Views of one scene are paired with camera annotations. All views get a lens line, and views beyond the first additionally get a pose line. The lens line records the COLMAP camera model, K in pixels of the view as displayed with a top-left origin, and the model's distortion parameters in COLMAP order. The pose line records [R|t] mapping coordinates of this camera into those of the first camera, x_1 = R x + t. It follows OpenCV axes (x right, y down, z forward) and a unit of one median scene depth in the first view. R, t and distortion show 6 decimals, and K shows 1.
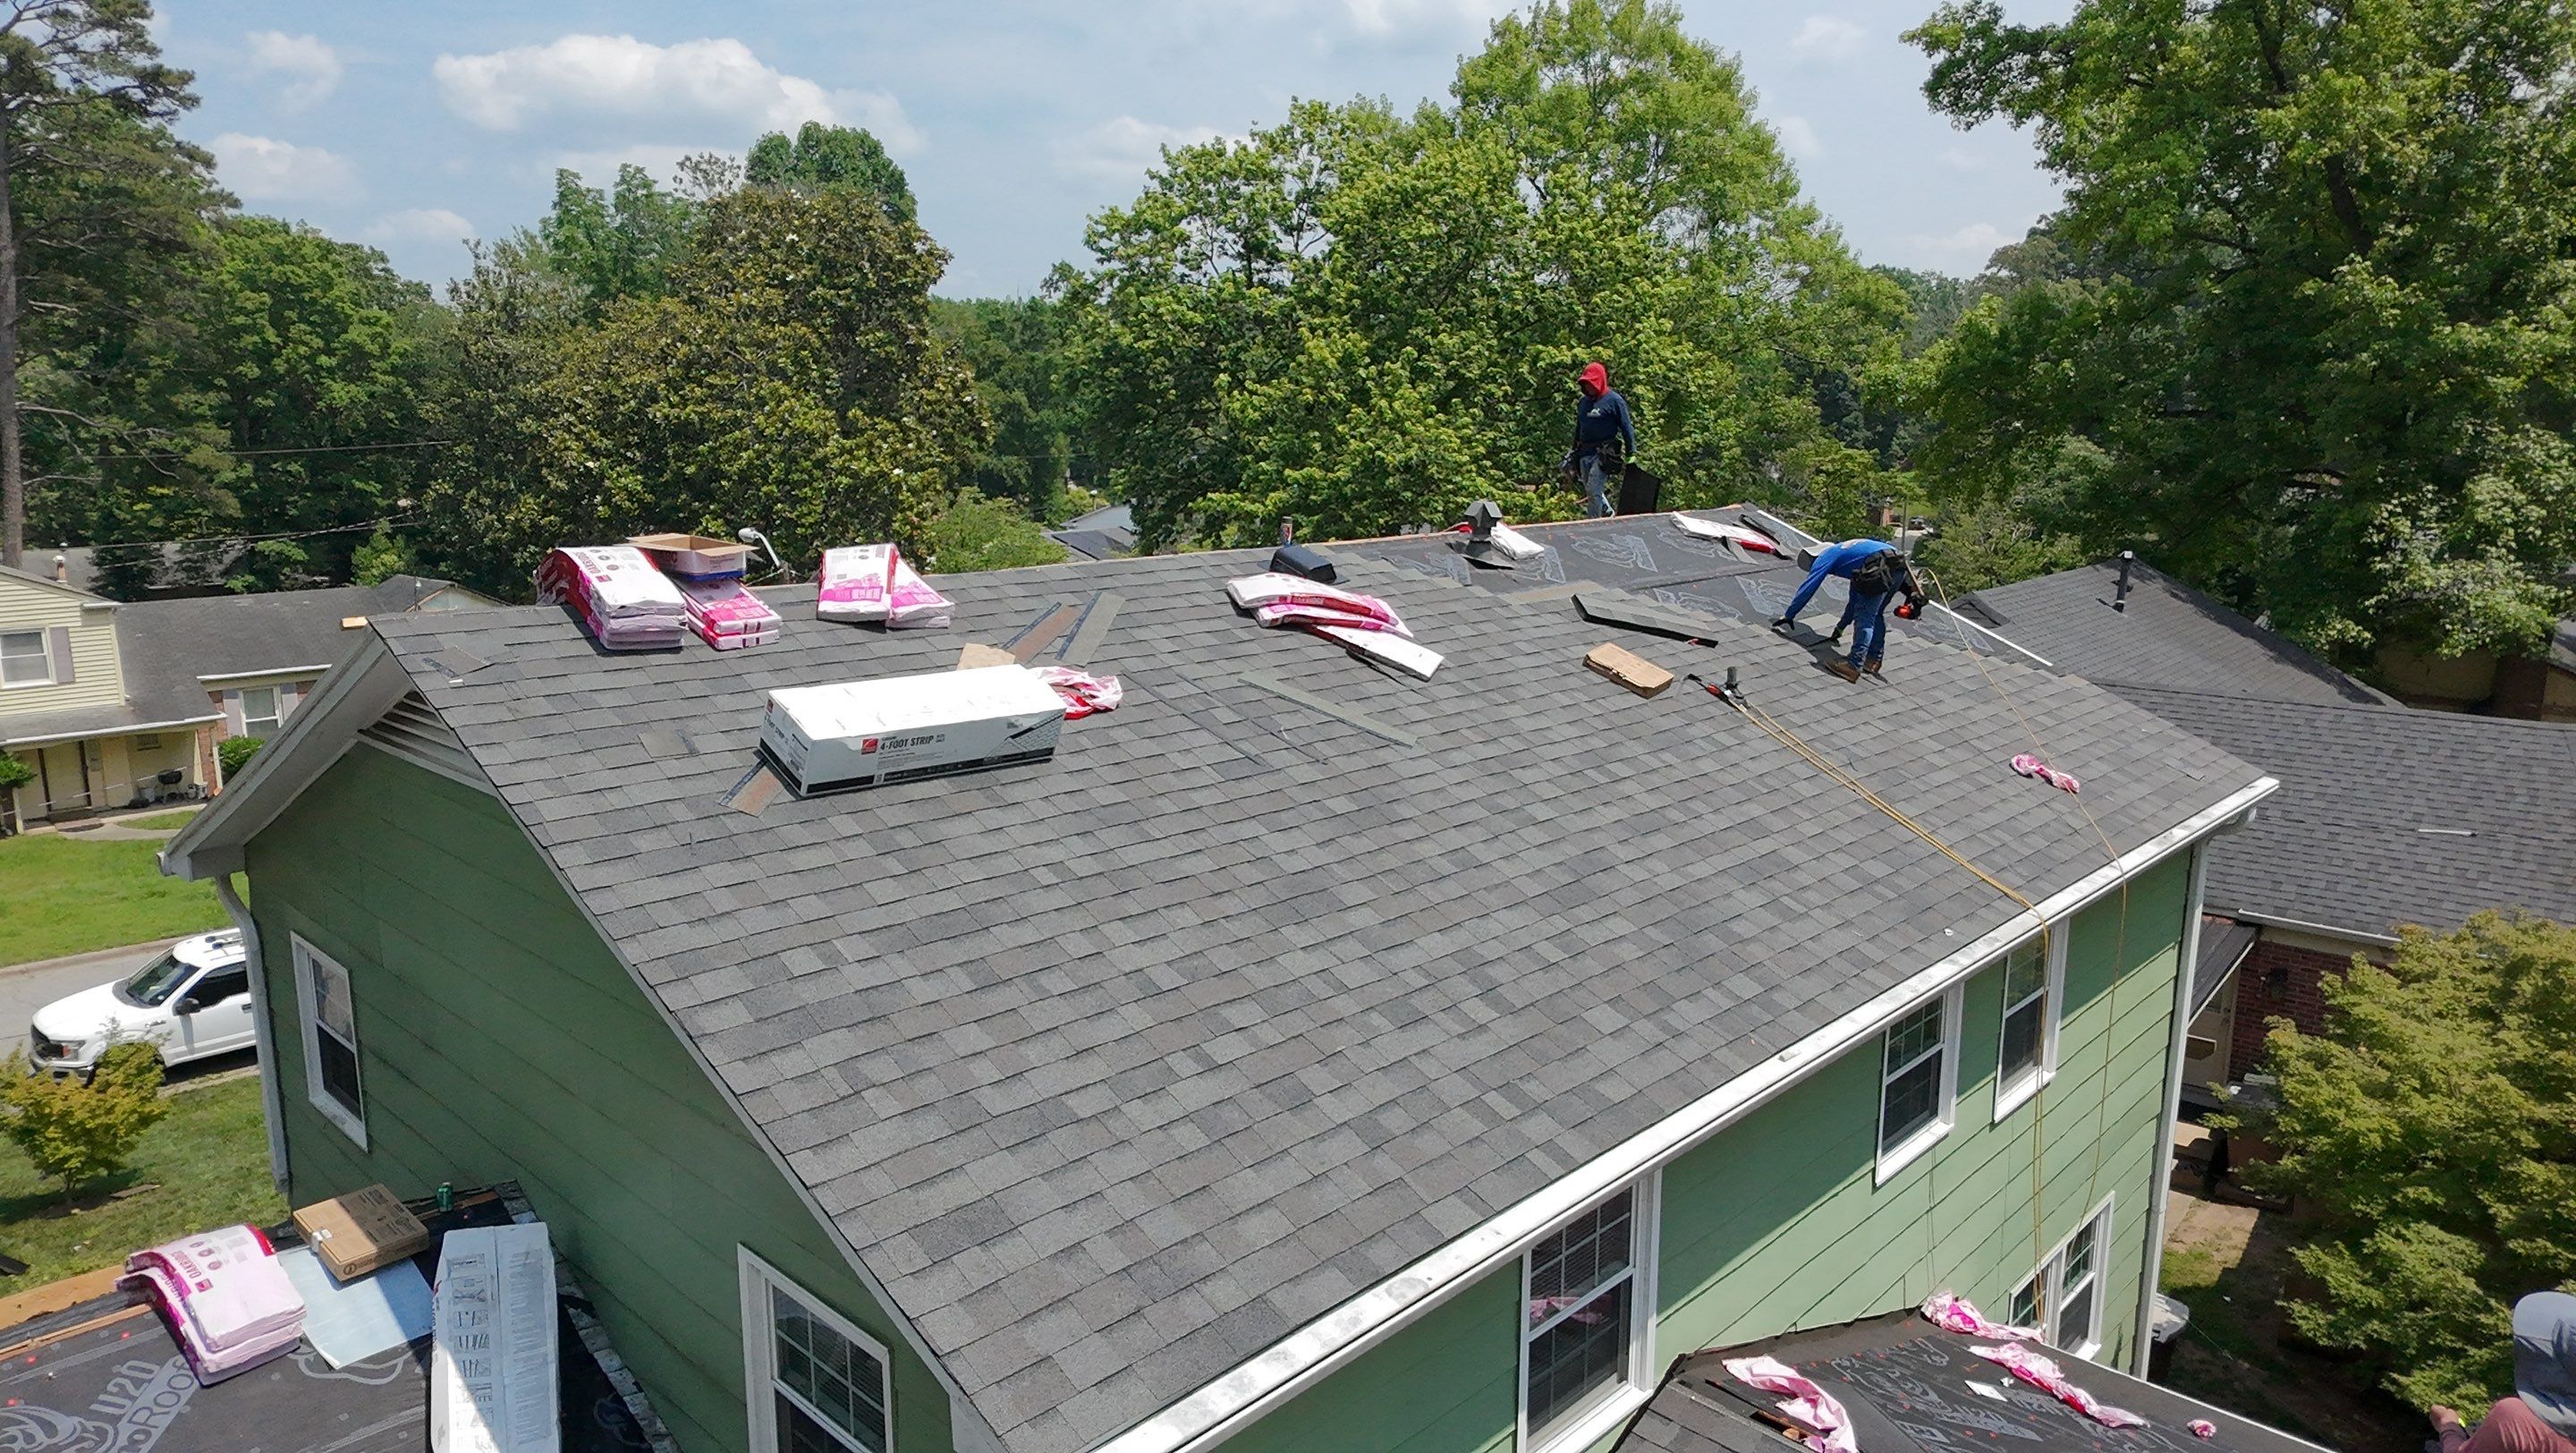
lens RADIAL K [[1644.7, 0, 1286.5], [0, 1644.7, 722.8], [0, 0, 1]] dist [0.004003, 0.002614]
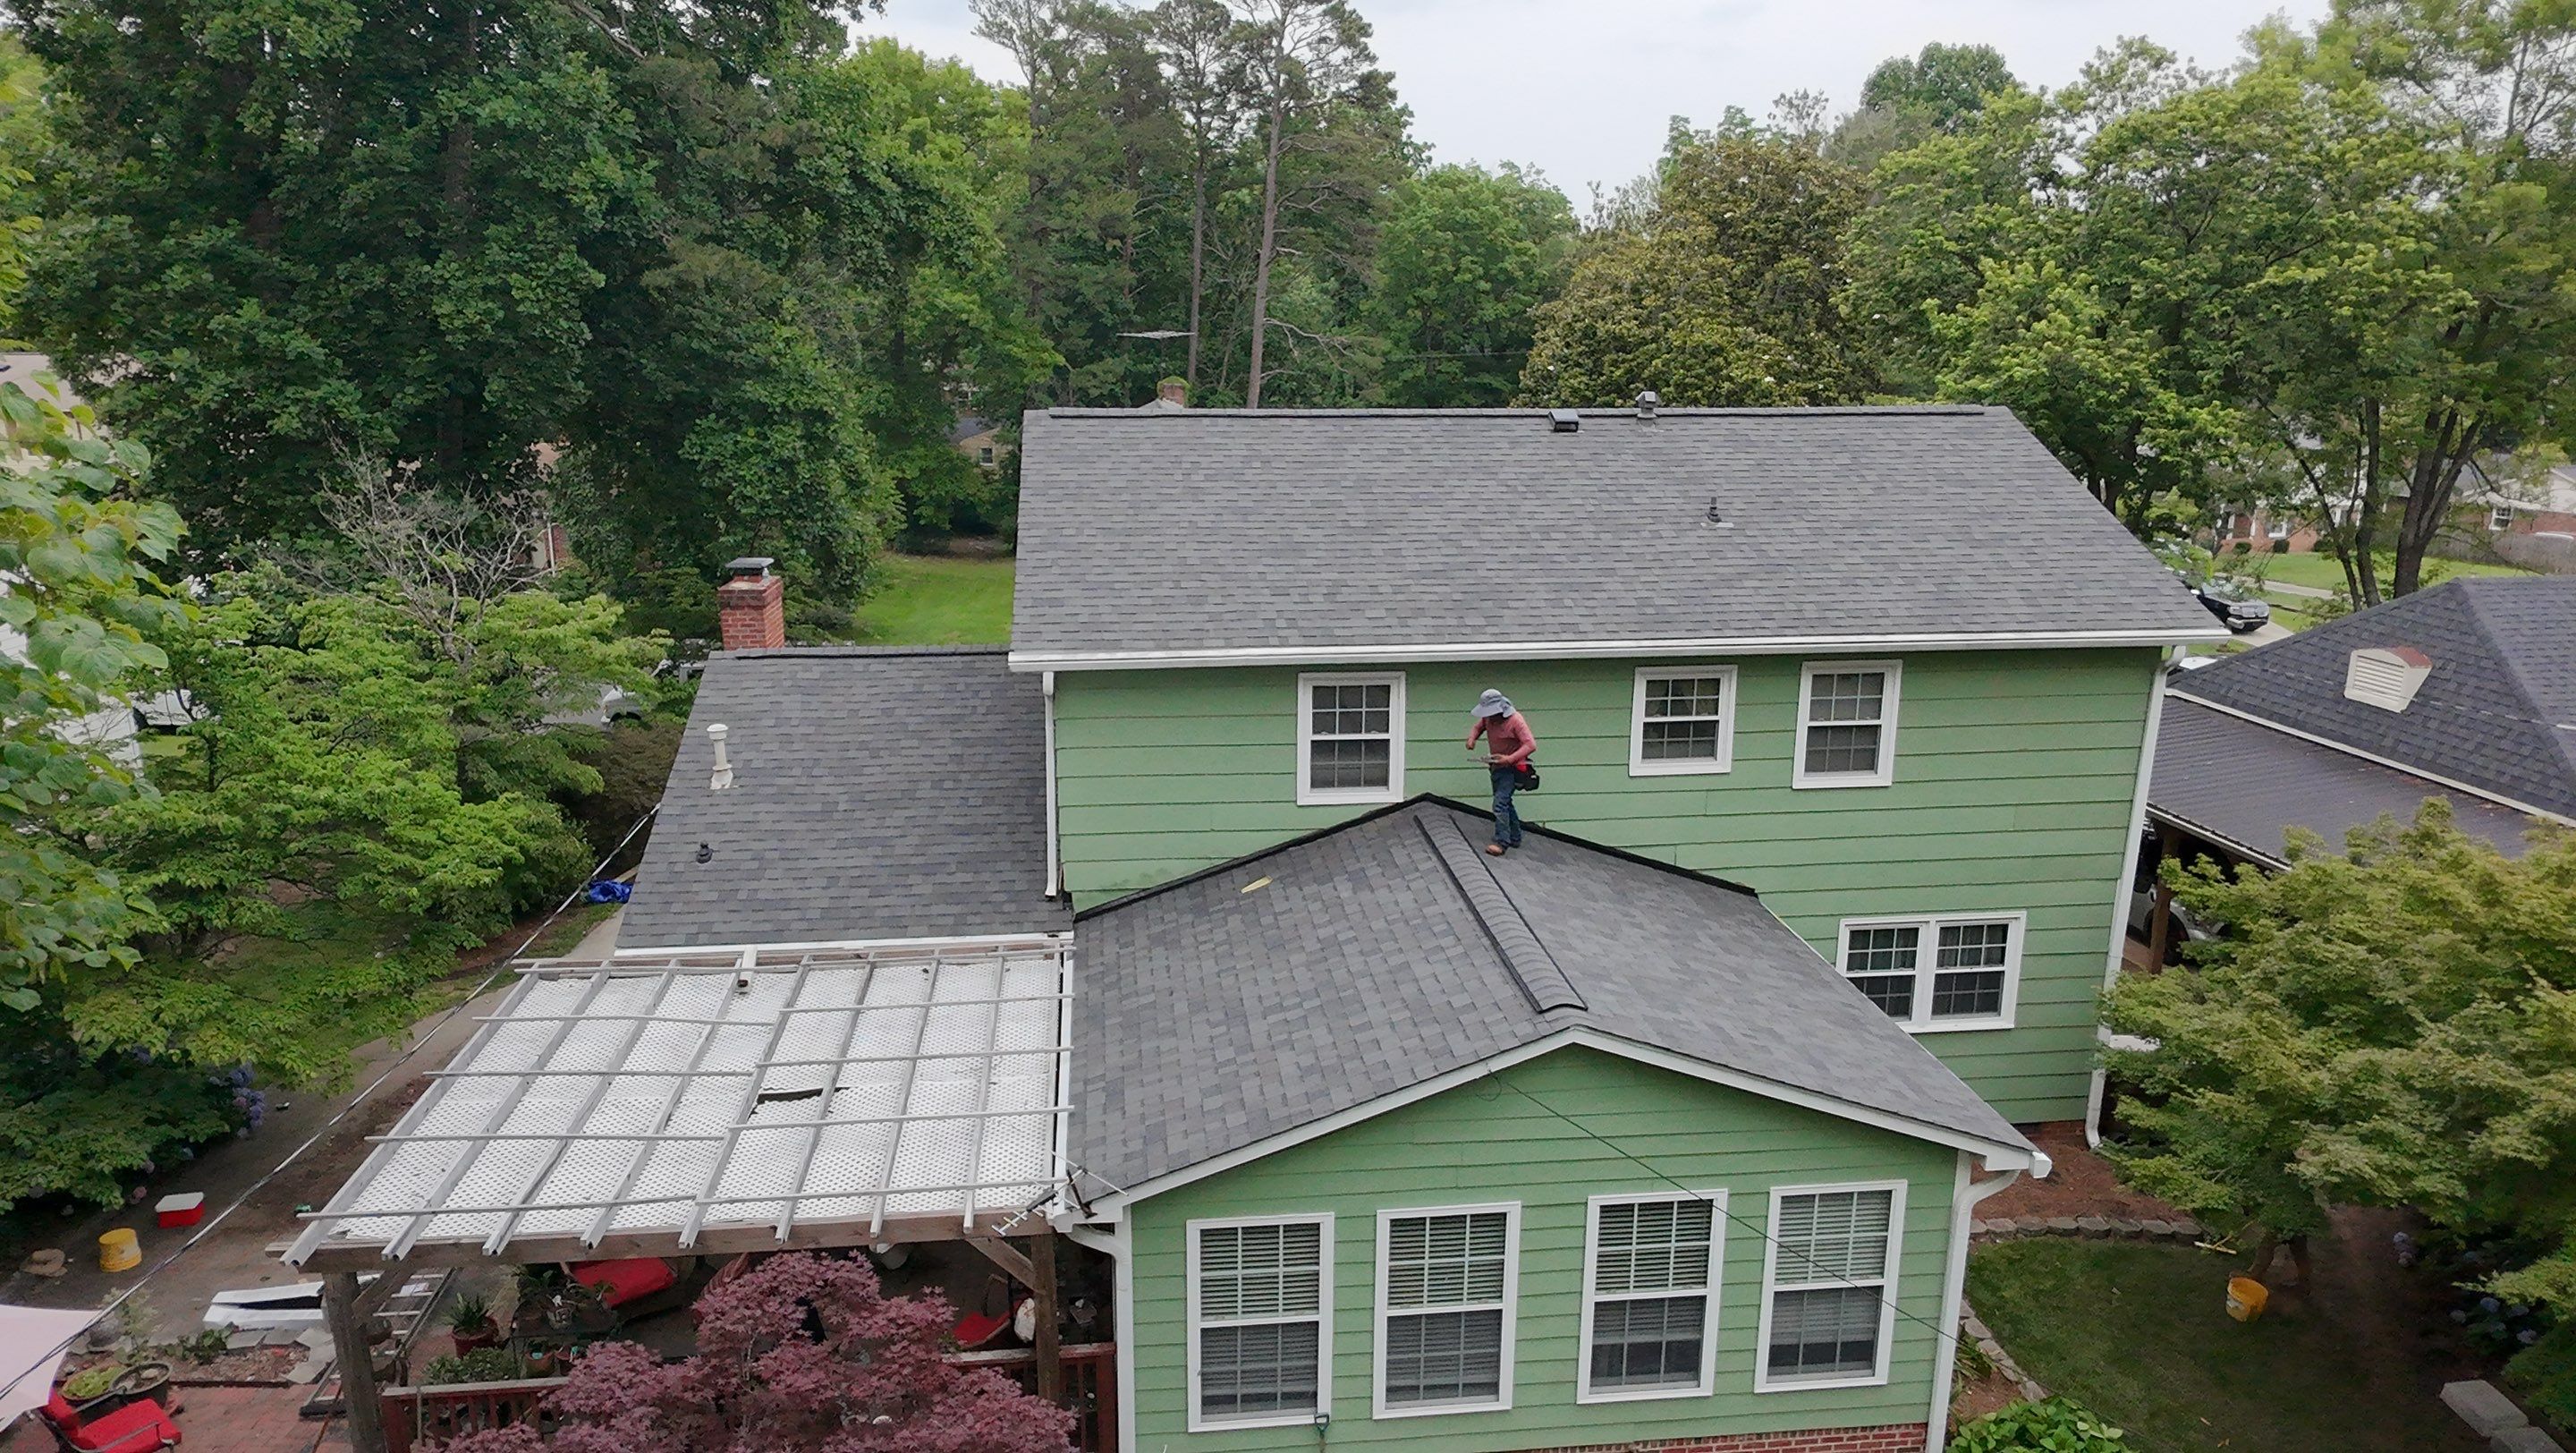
lens RADIAL K [[1644.7, 0, 1298.4], [0, 1644.7, 737.9], [0, 0, 1]] dist [0.004003, 0.002614]
pose [[0.769821, 0.159000, -0.618138, 0.147441], [-0.122073, 0.987274, 0.101922, 0.012884], [0.626477, -0.003004, 0.779434, -0.078173]]
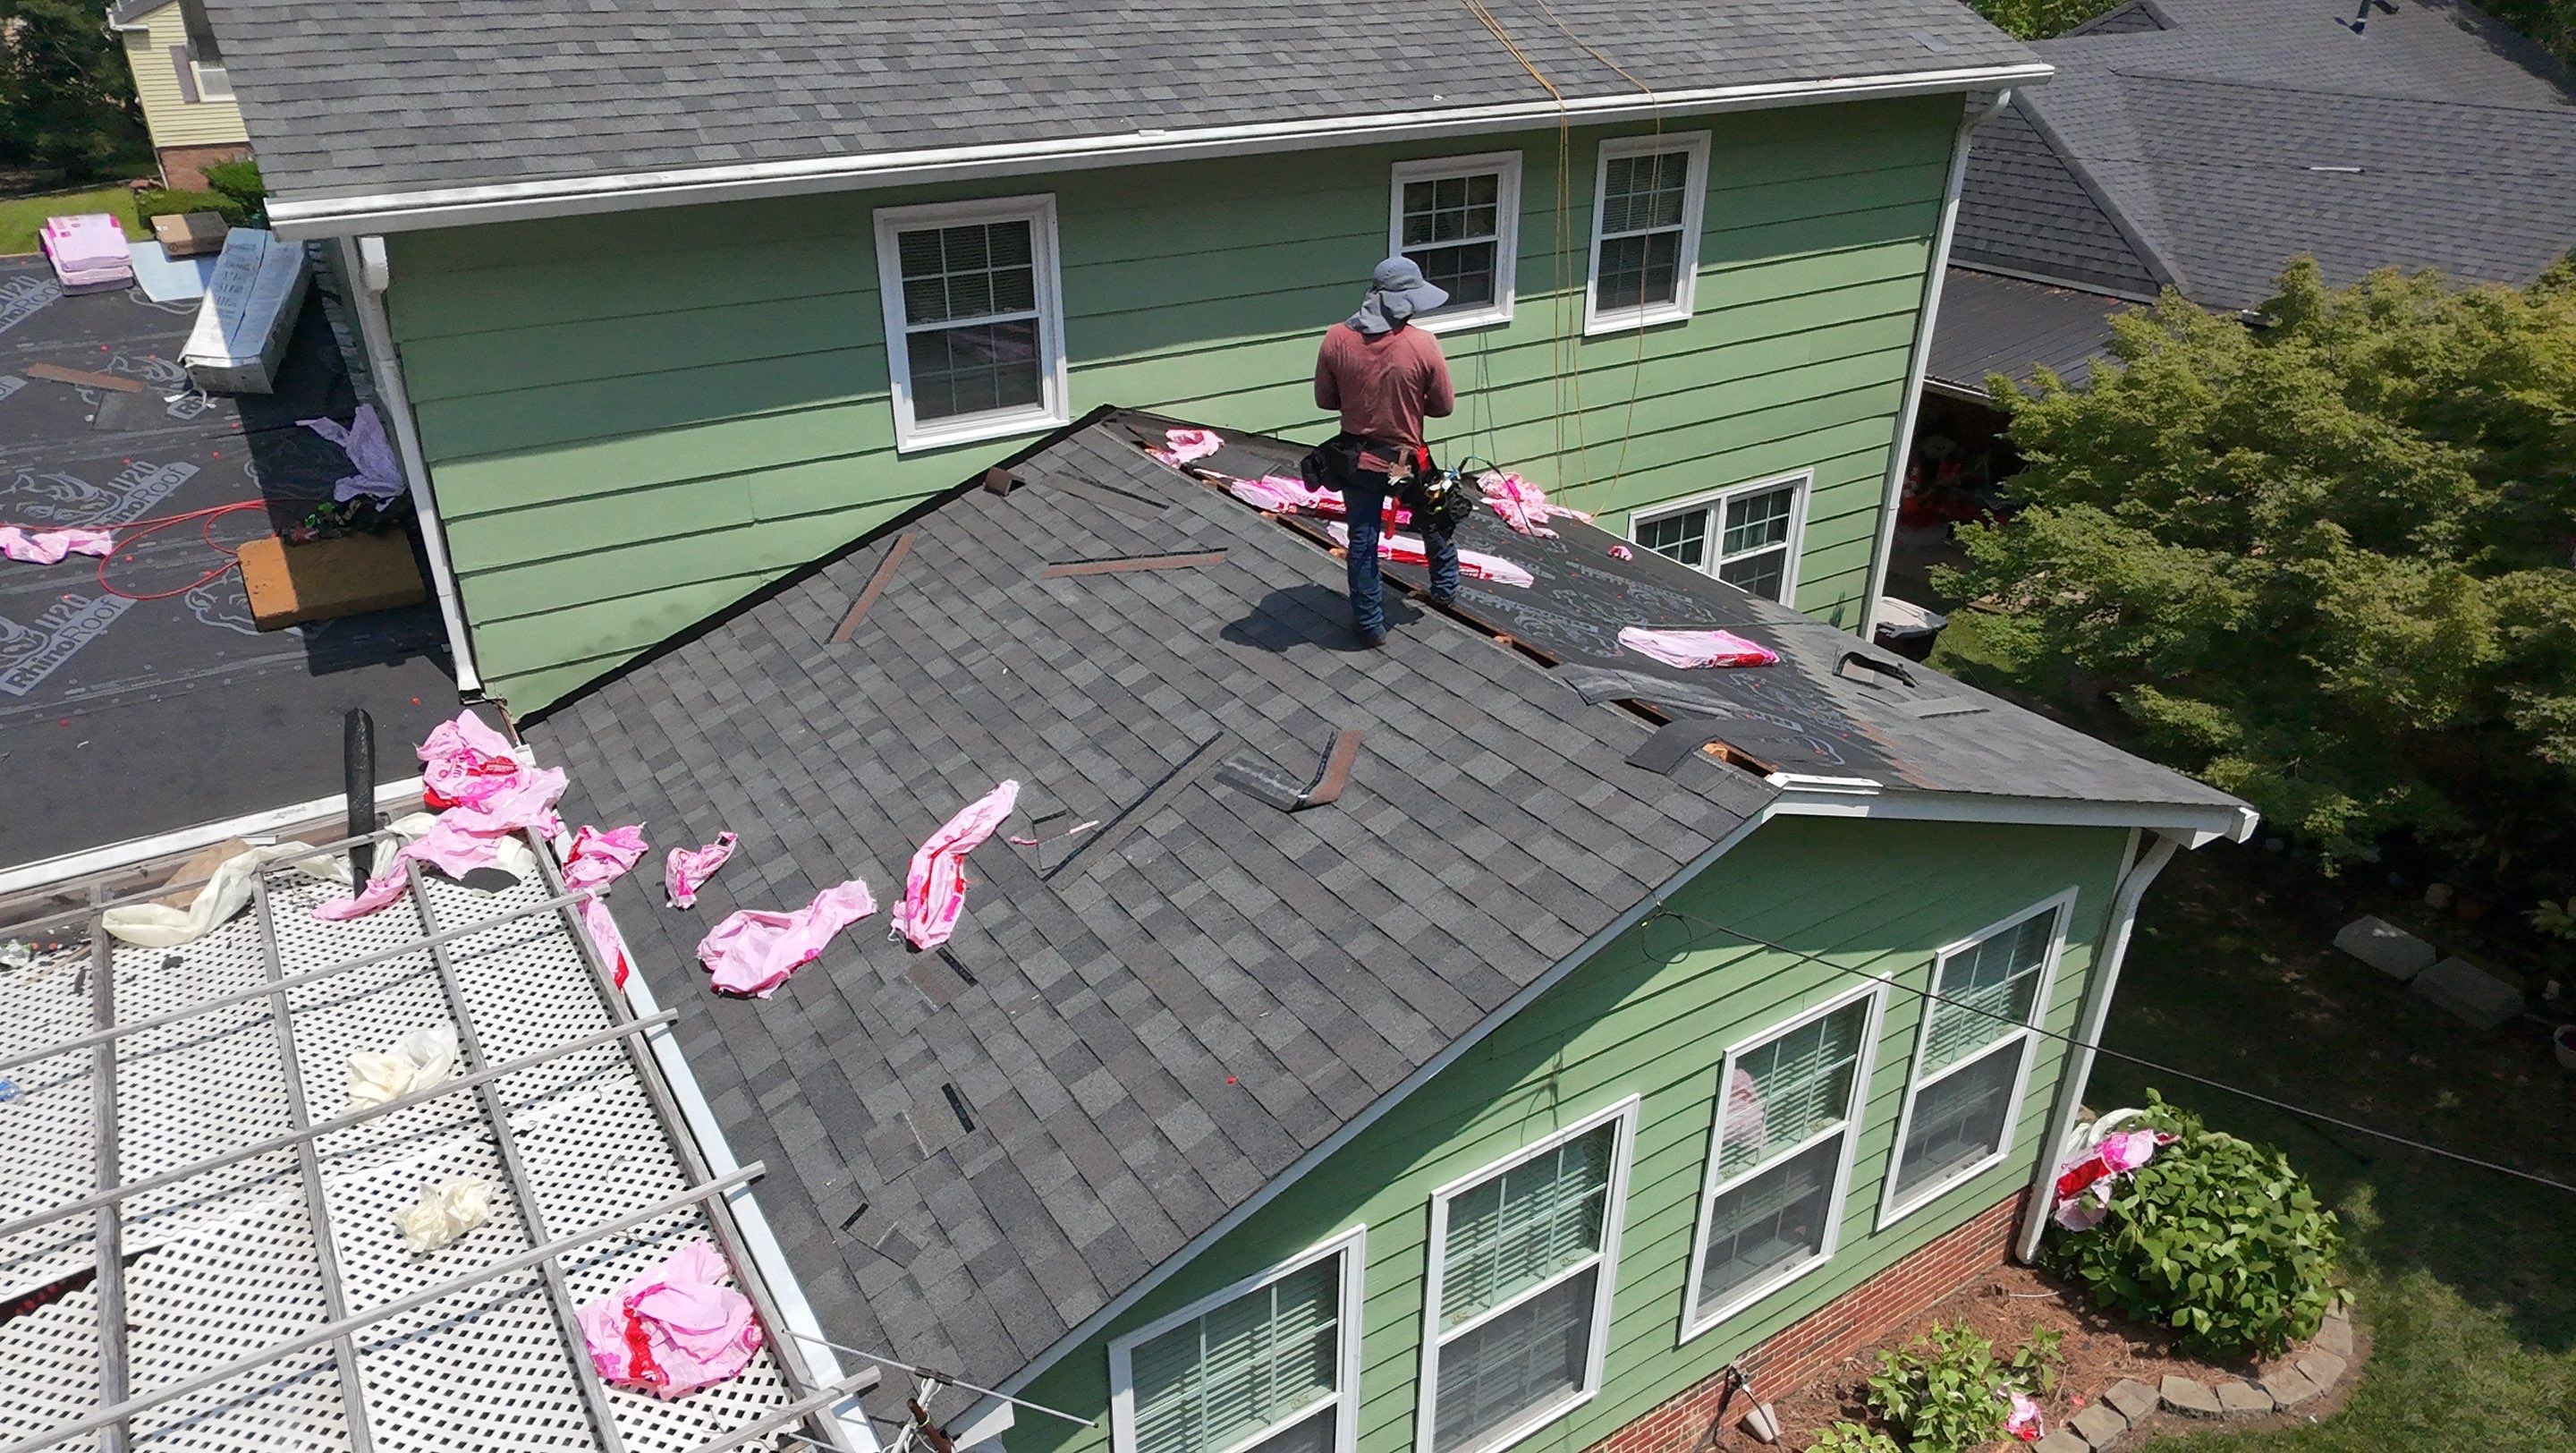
lens RADIAL K [[1644.7, 0, 1306.4], [0, 1644.7, 734.2], [0, 0, 1]] dist [0.004003, 0.002614]
pose [[0.973671, 0.107540, -0.200996, 0.070935], [-0.046912, 0.957384, 0.284983, 0.027355], [0.223078, -0.268050, 0.937222, -0.023535]]
